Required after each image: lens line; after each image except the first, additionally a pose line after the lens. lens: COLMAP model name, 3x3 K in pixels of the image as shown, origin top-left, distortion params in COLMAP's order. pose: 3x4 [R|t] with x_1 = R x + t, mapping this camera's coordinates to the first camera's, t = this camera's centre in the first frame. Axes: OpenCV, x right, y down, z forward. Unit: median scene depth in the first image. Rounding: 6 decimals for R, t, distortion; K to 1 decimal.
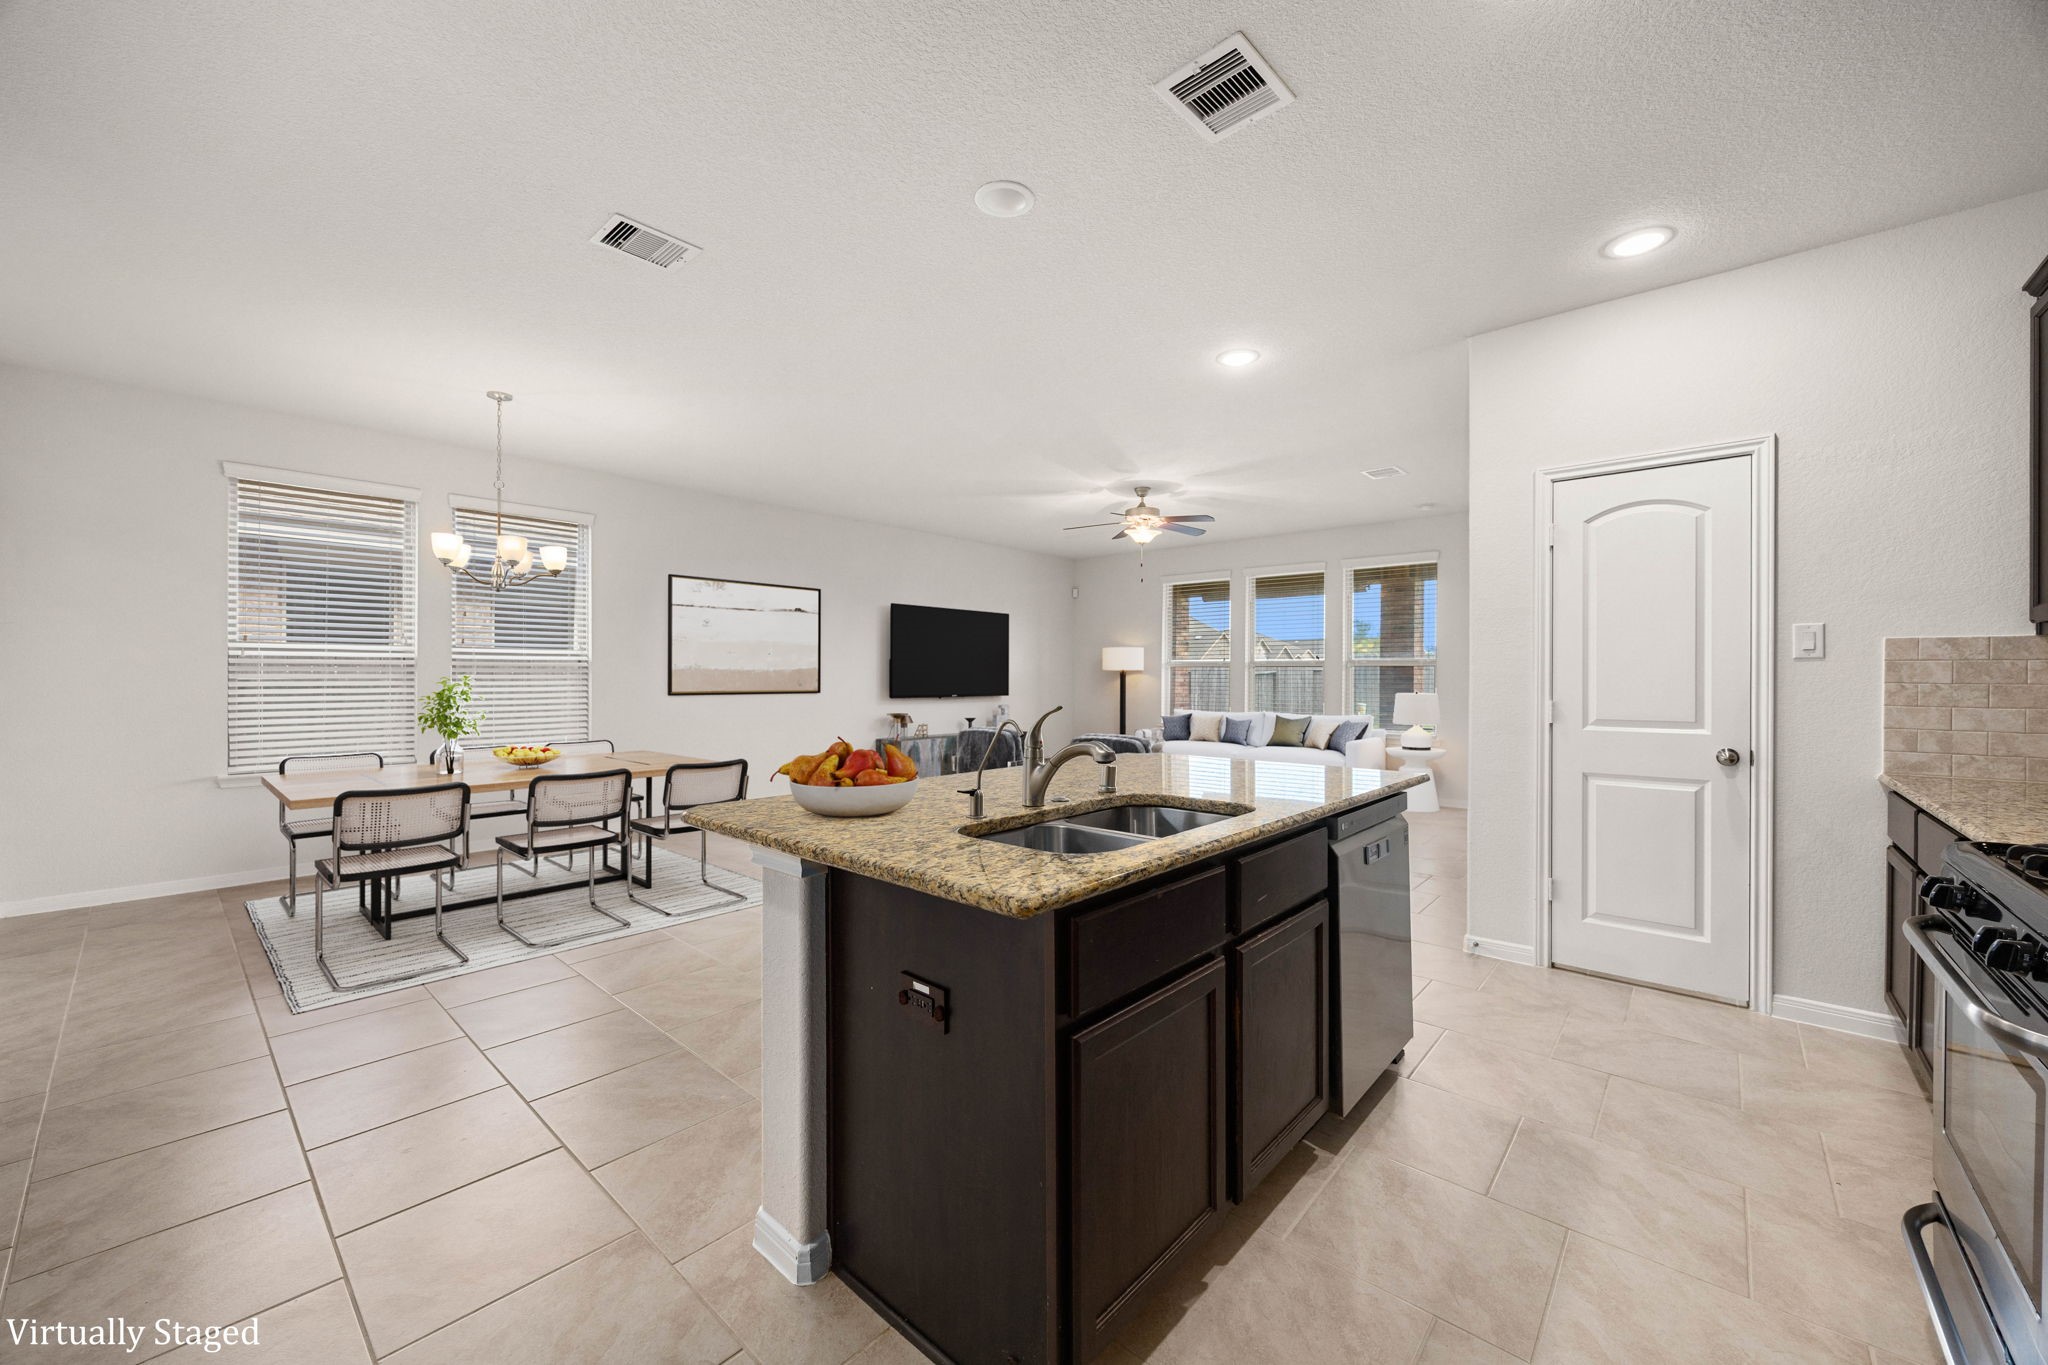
lens RADIAL K [[784.8, 0, 1019.5], [0, 784.8, 679.7], [0, 0, 1]] dist [-0.000001, -0.000207]
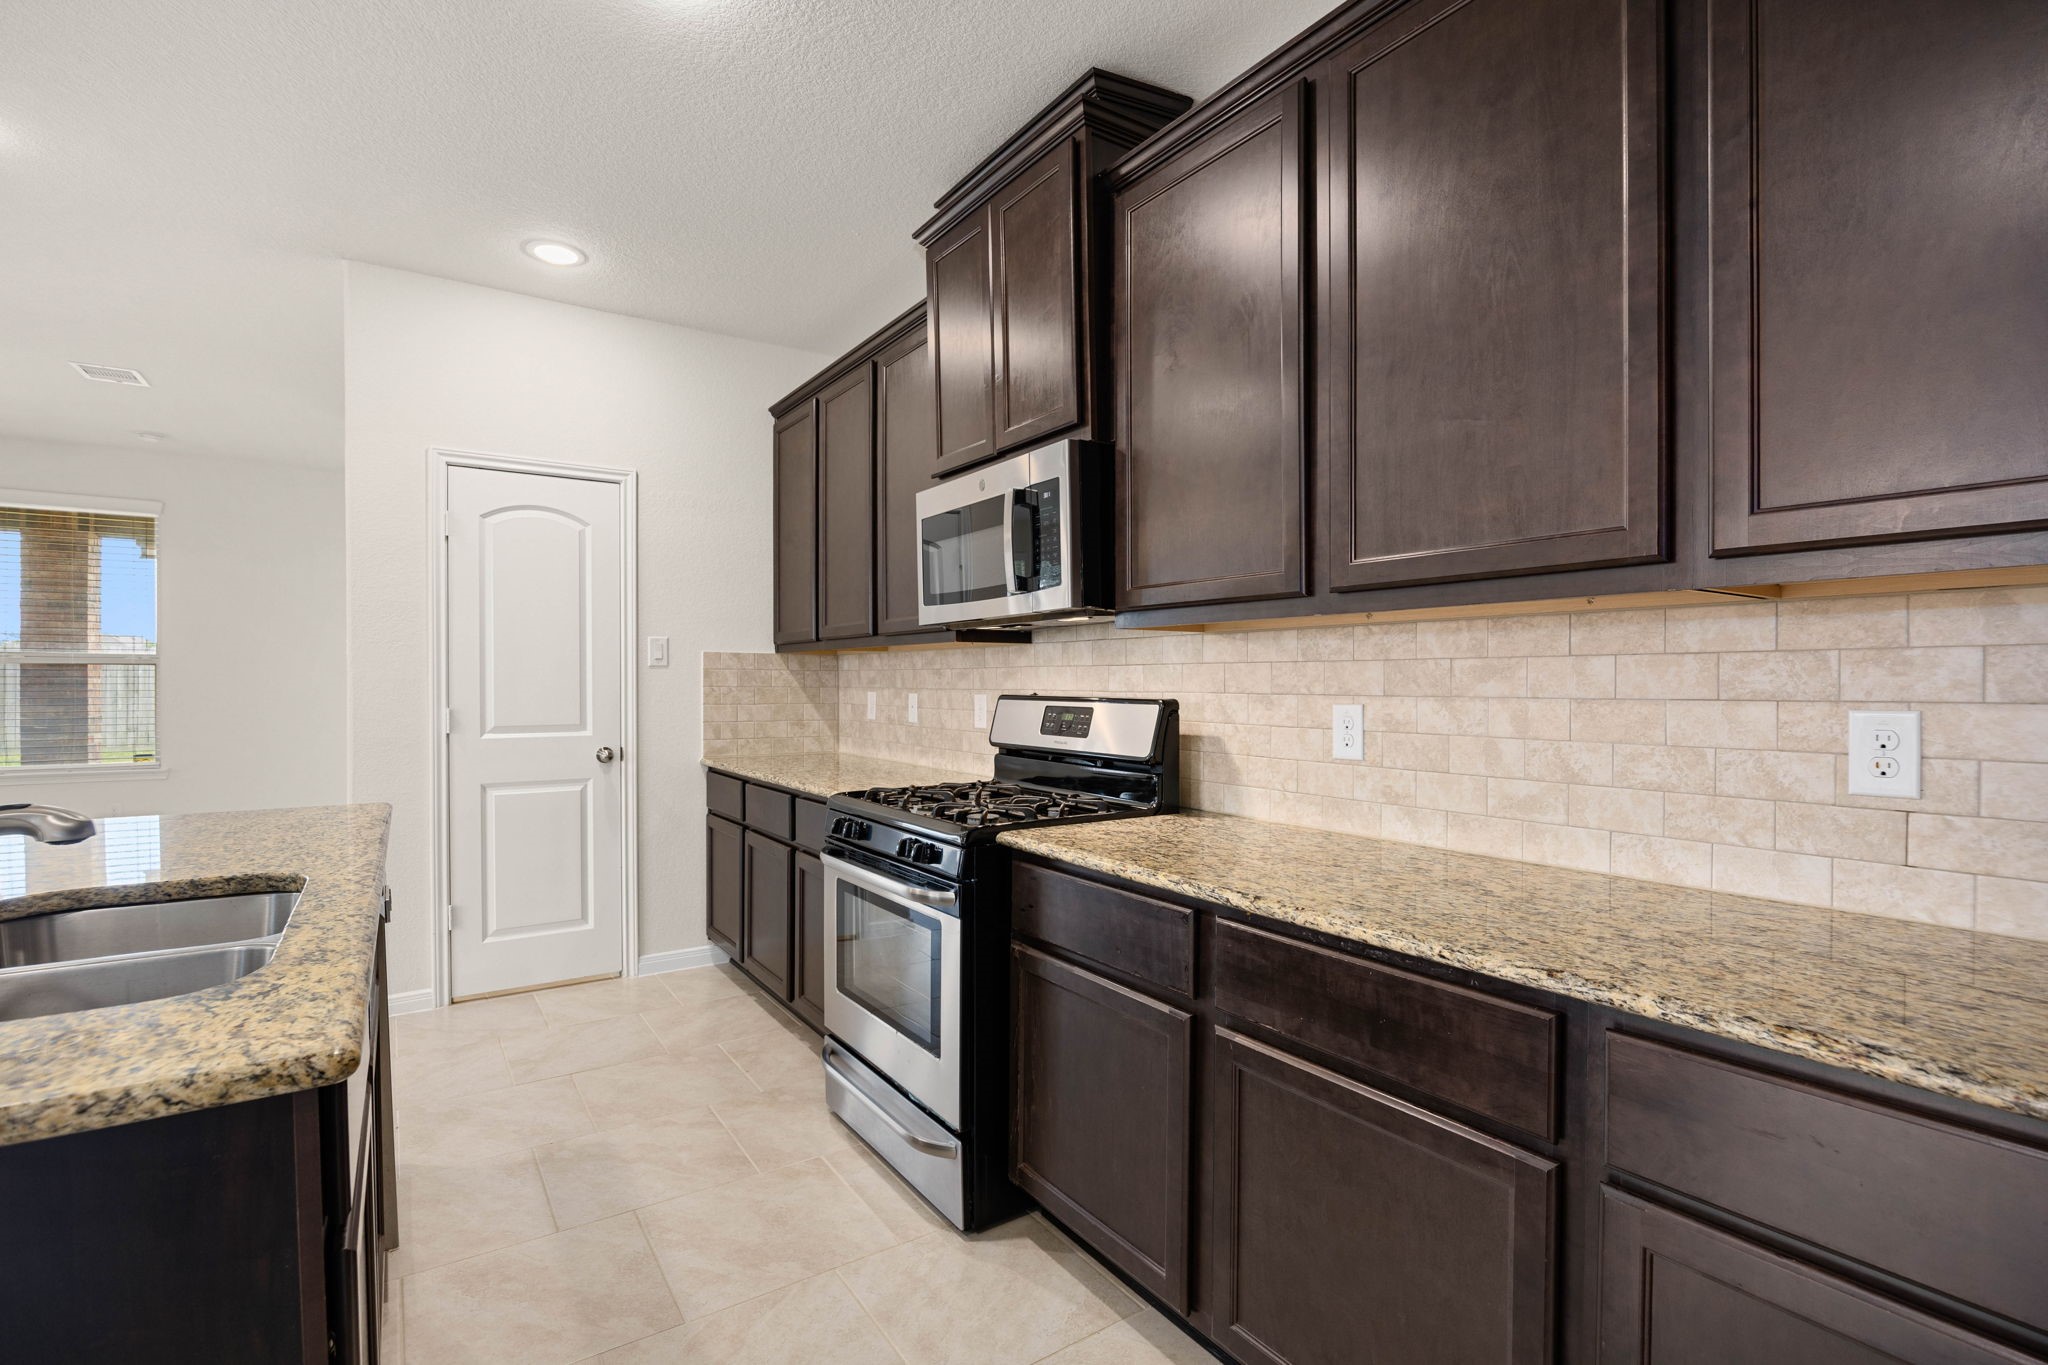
lens RADIAL K [[936.0, 0, 1021.0], [0, 936.0, 693.8], [0, 0, 1]] dist [-0.010659, -0.000121]
pose [[0.246824, -0.014133, 0.968957, -0.214206], [0.002197, 0.999899, 0.014024, -0.003892], [-0.969058, -0.001332, 0.246830, 0.111893]]
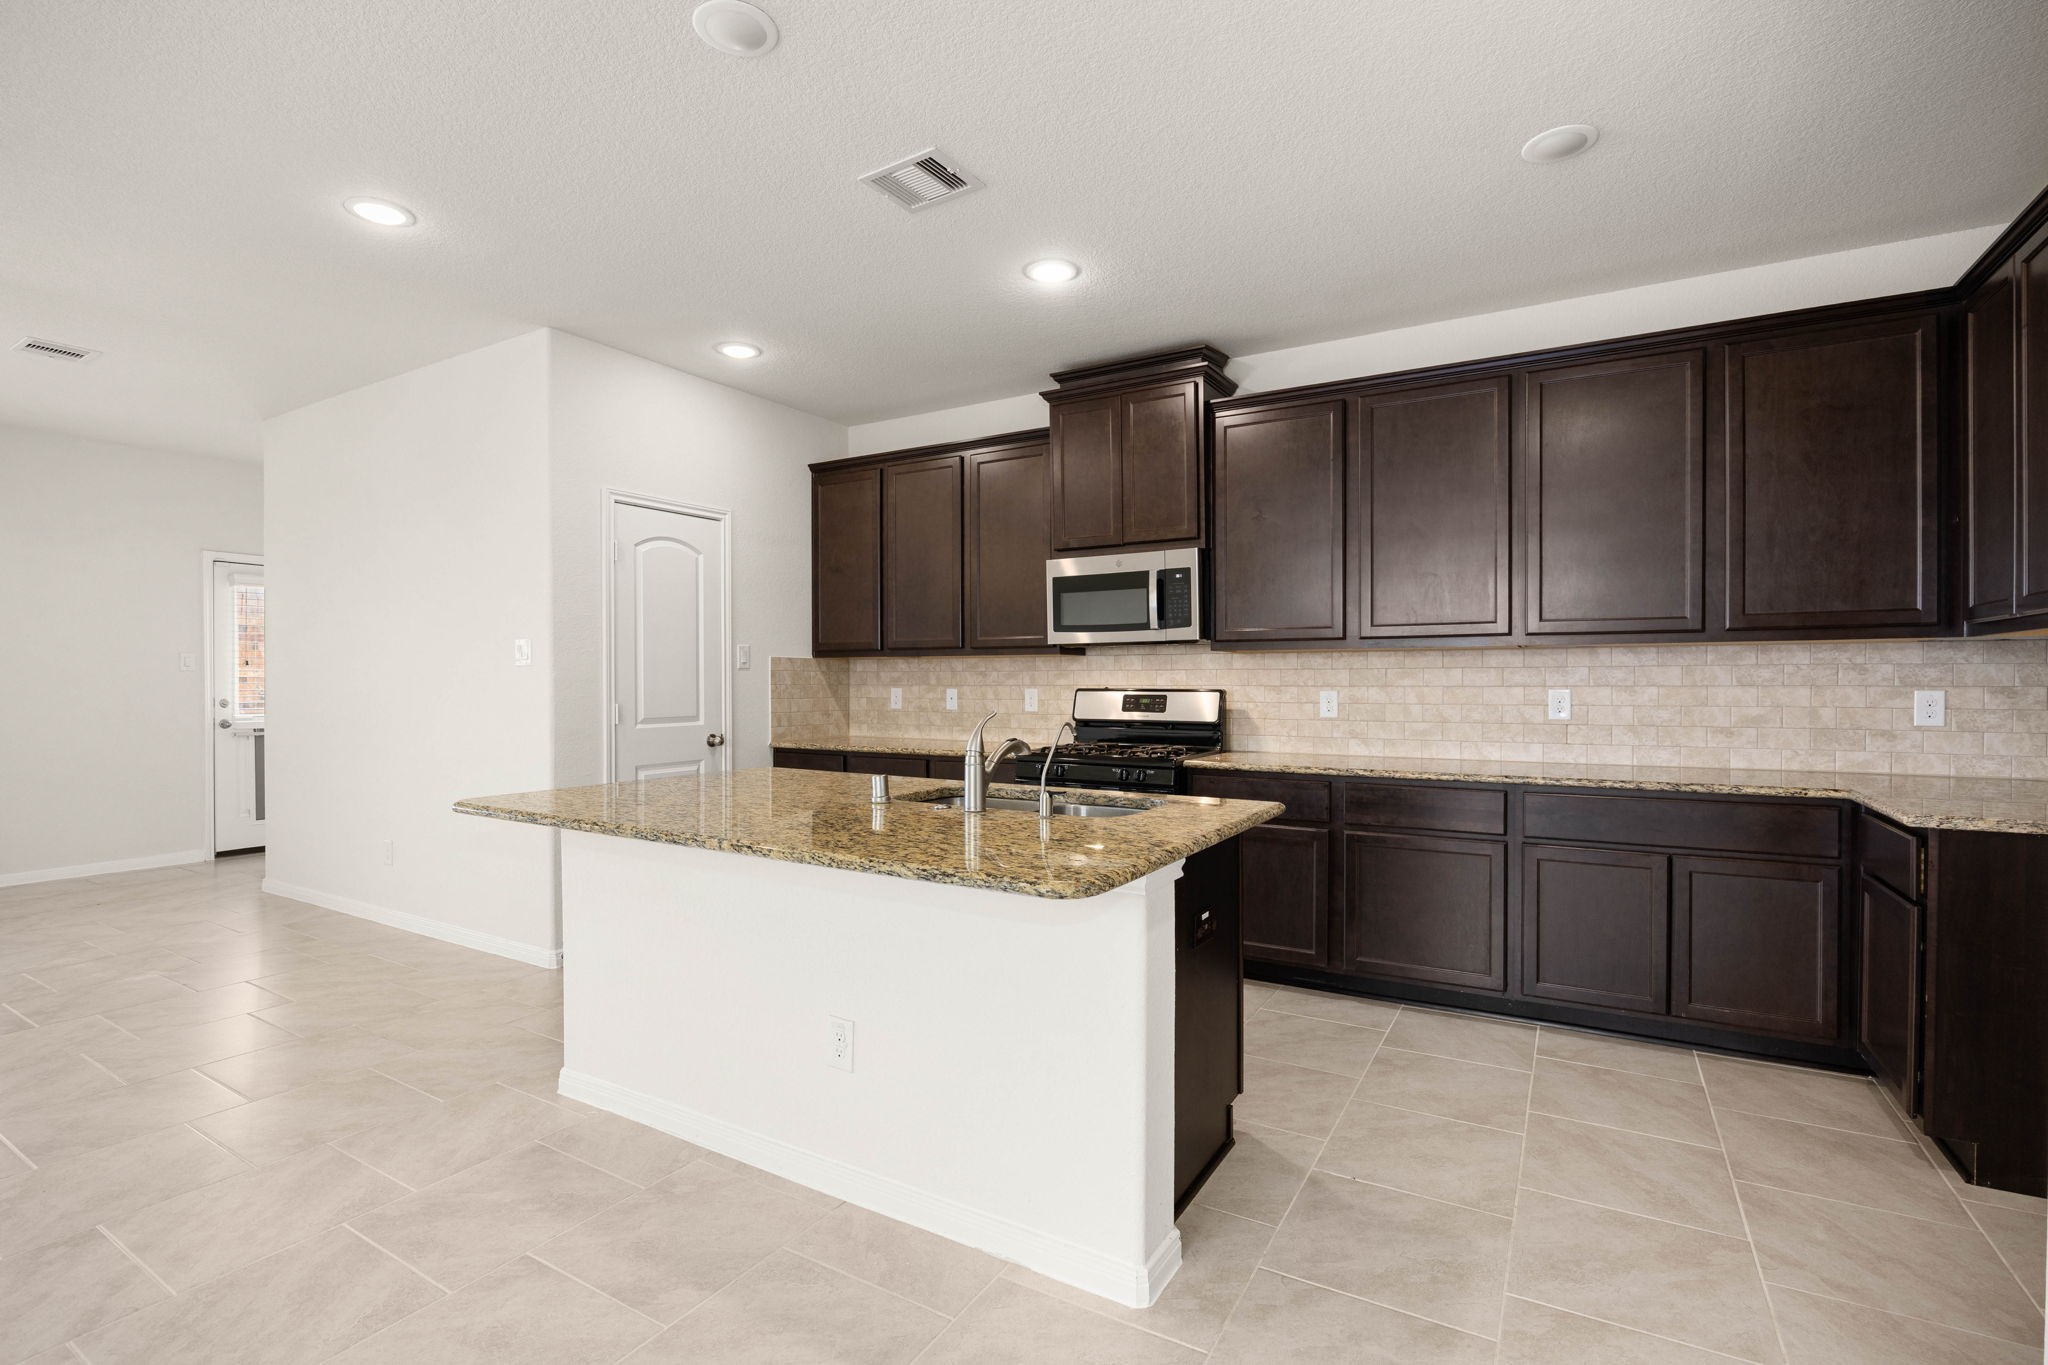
lens RADIAL K [[942.4, 0, 1030.1], [0, 942.4, 686.7], [0, 0, 1]] dist [-0.014426, 0.000215]
pose [[-0.193282, -0.008961, 0.981102, -0.779638], [0.004360, 0.999941, 0.009992, -0.007693], [-0.981134, 0.006209, -0.193232, 0.760643]]
